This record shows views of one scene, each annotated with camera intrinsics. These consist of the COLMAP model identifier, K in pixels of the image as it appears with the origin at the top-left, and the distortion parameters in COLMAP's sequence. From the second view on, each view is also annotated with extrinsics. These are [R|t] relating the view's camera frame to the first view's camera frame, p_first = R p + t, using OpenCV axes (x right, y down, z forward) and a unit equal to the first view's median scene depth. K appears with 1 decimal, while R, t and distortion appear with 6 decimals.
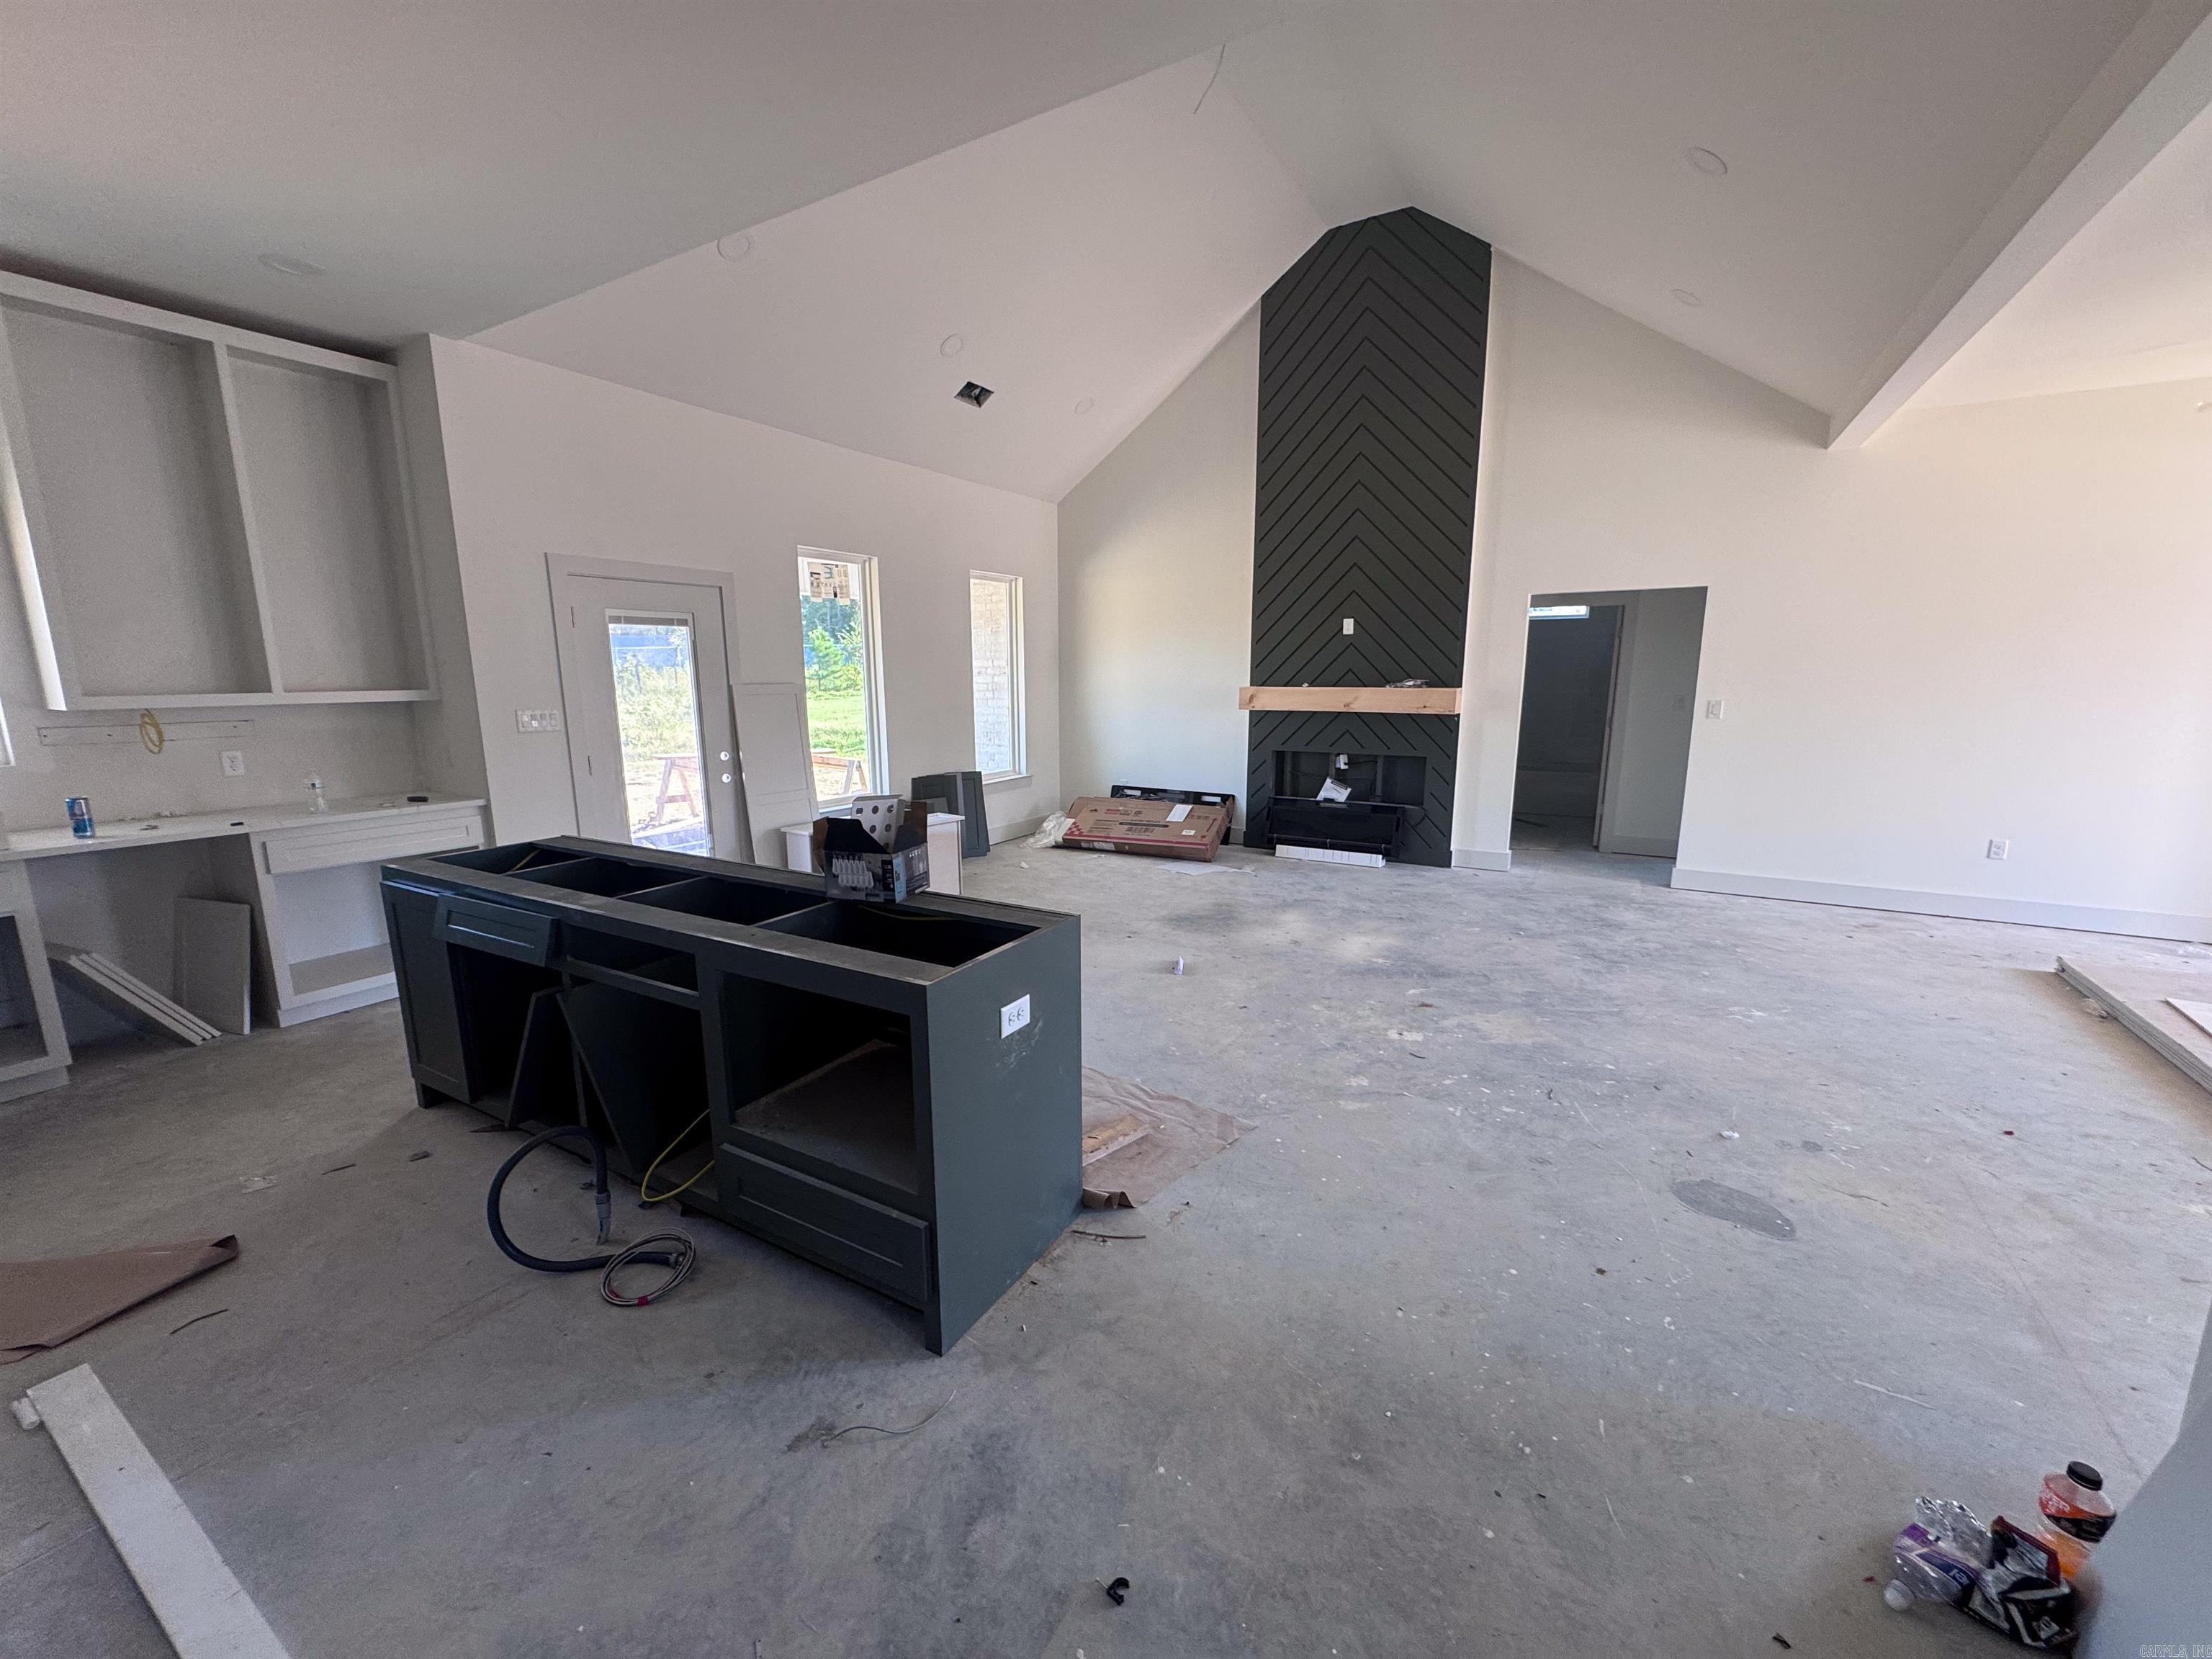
lens RADIAL K [[882.9, 0, 1101.7], [0, 882.9, 835.1], [0, 0, 1]] dist [-0.000214, -0.000526]
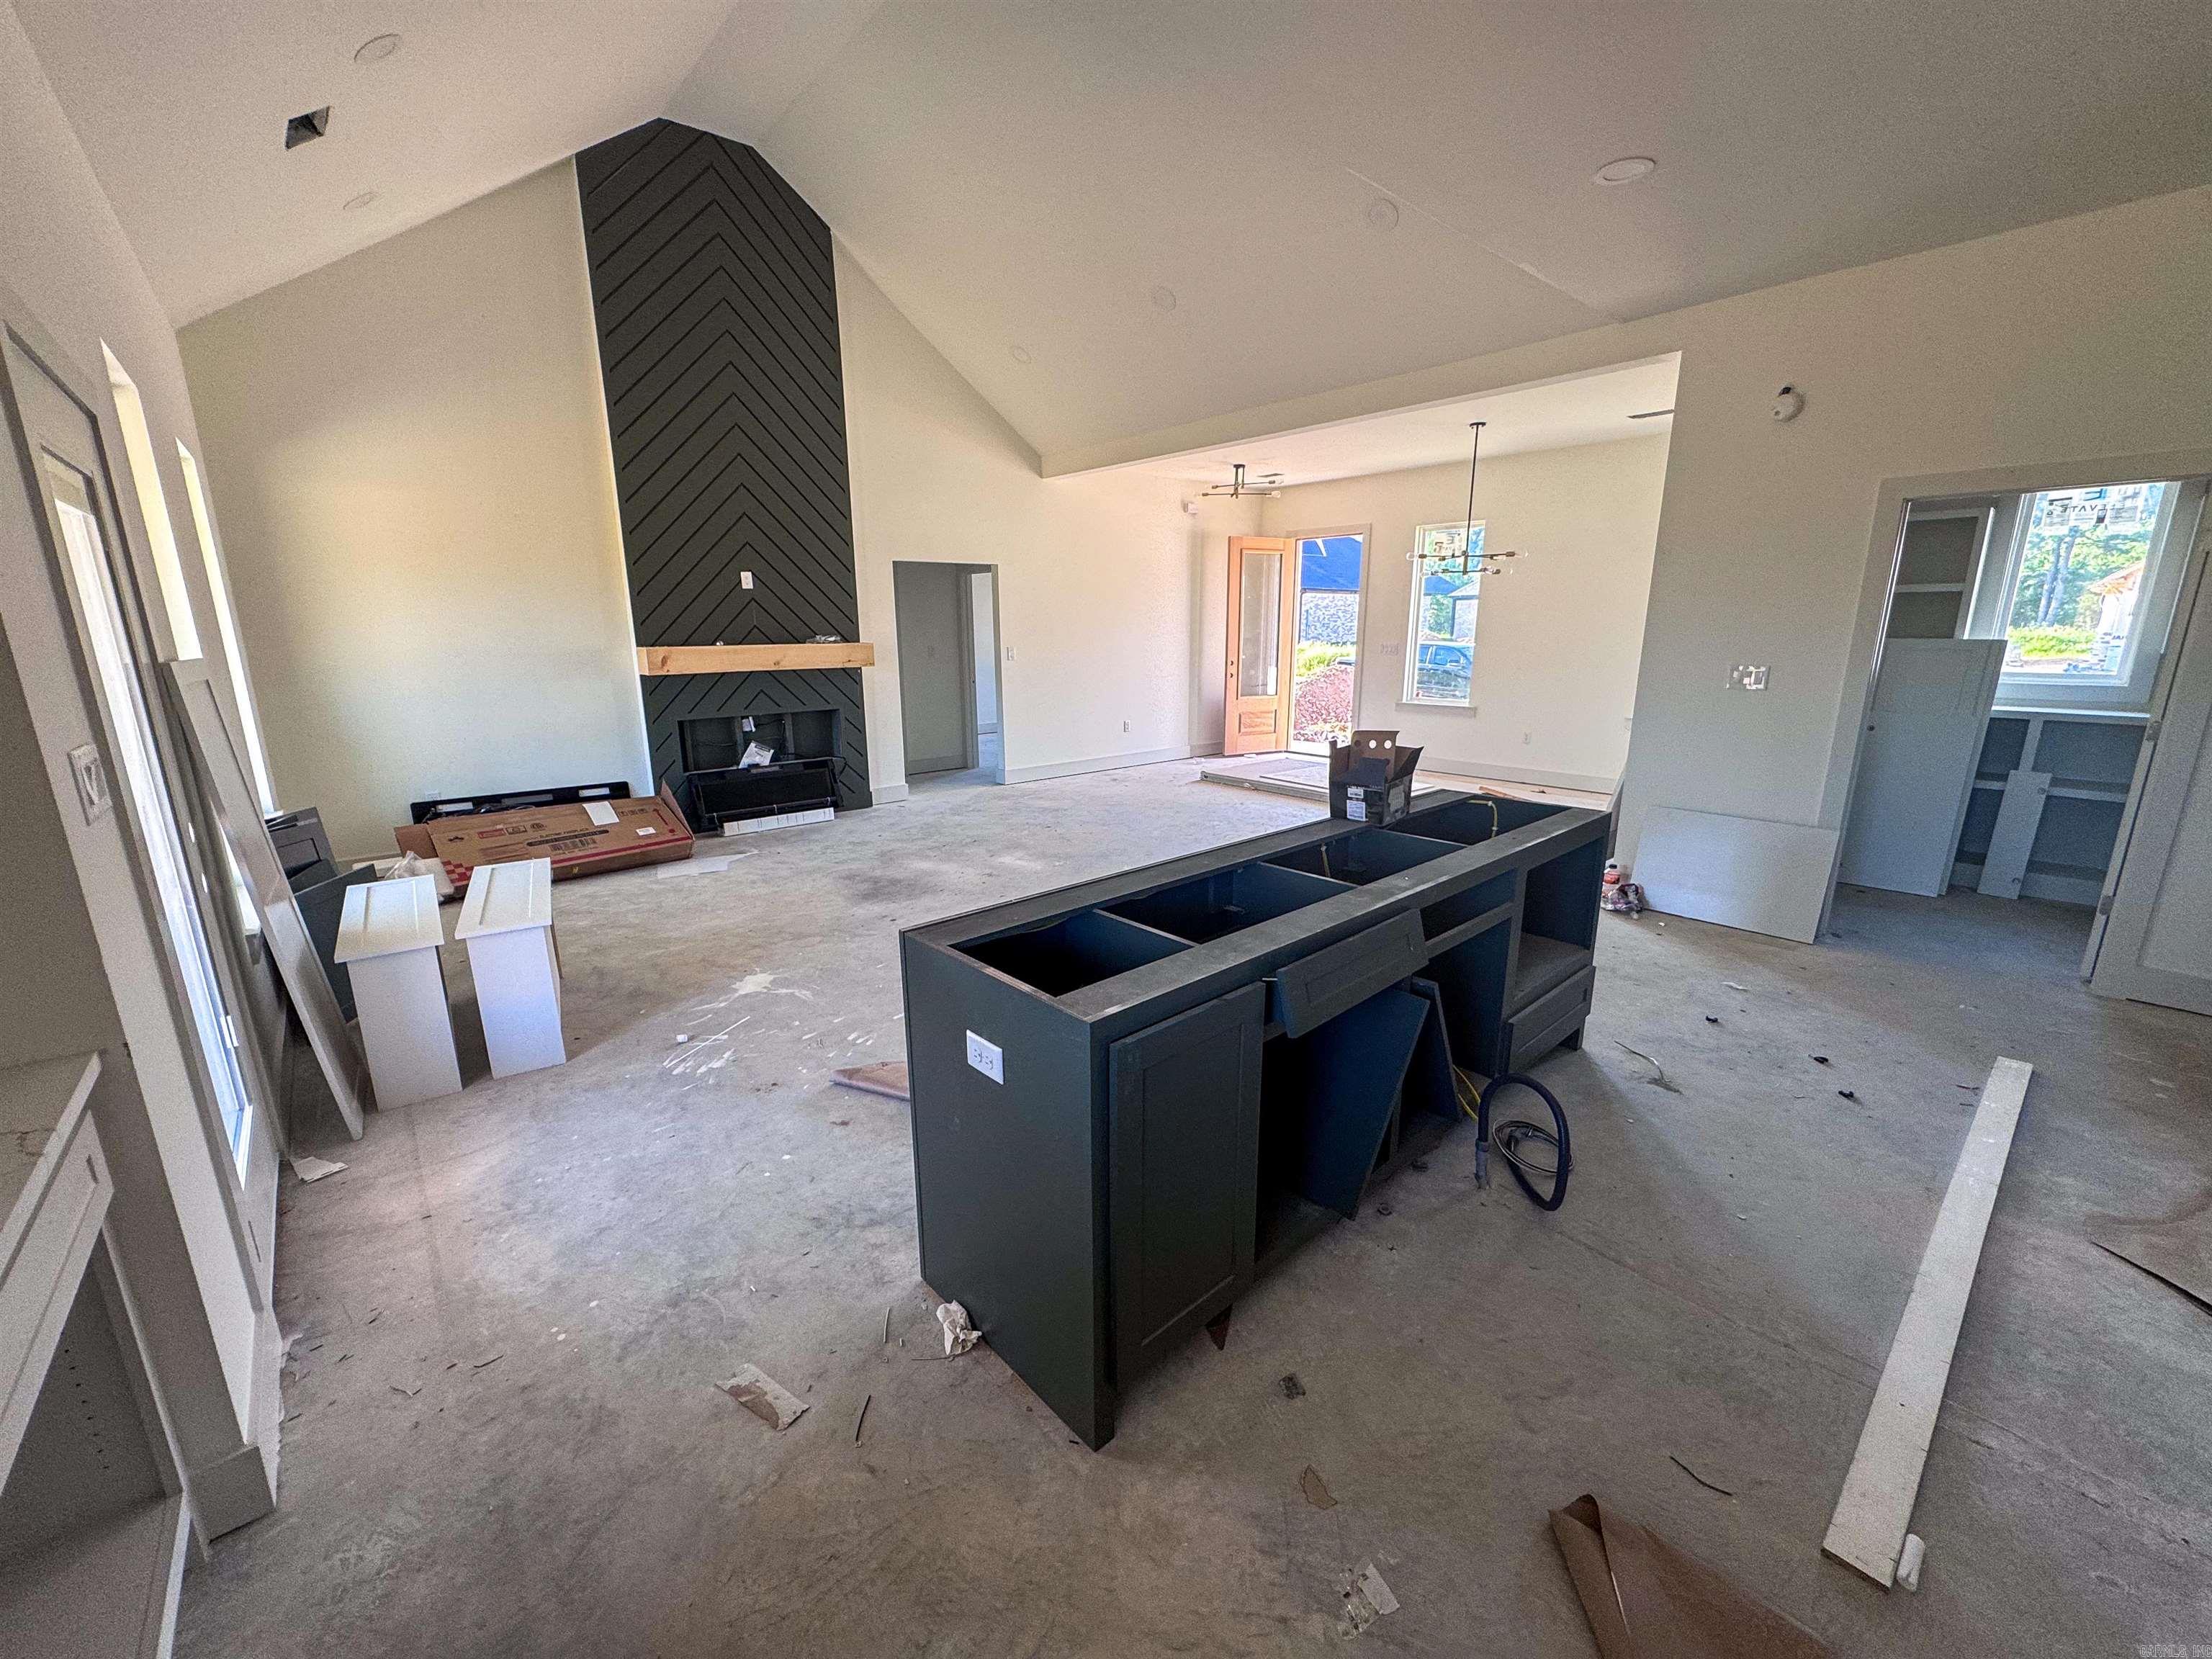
lens RADIAL K [[882.9, 0, 1101.7], [0, 882.9, 835.1], [0, 0, 1]] dist [-0.000214, -0.000526]
pose [[0.311094, -0.220387, 0.924473, -0.673554], [0.180245, 0.968768, 0.170293, -0.080244], [-0.933130, 0.113655, 0.341102, 0.441696]]
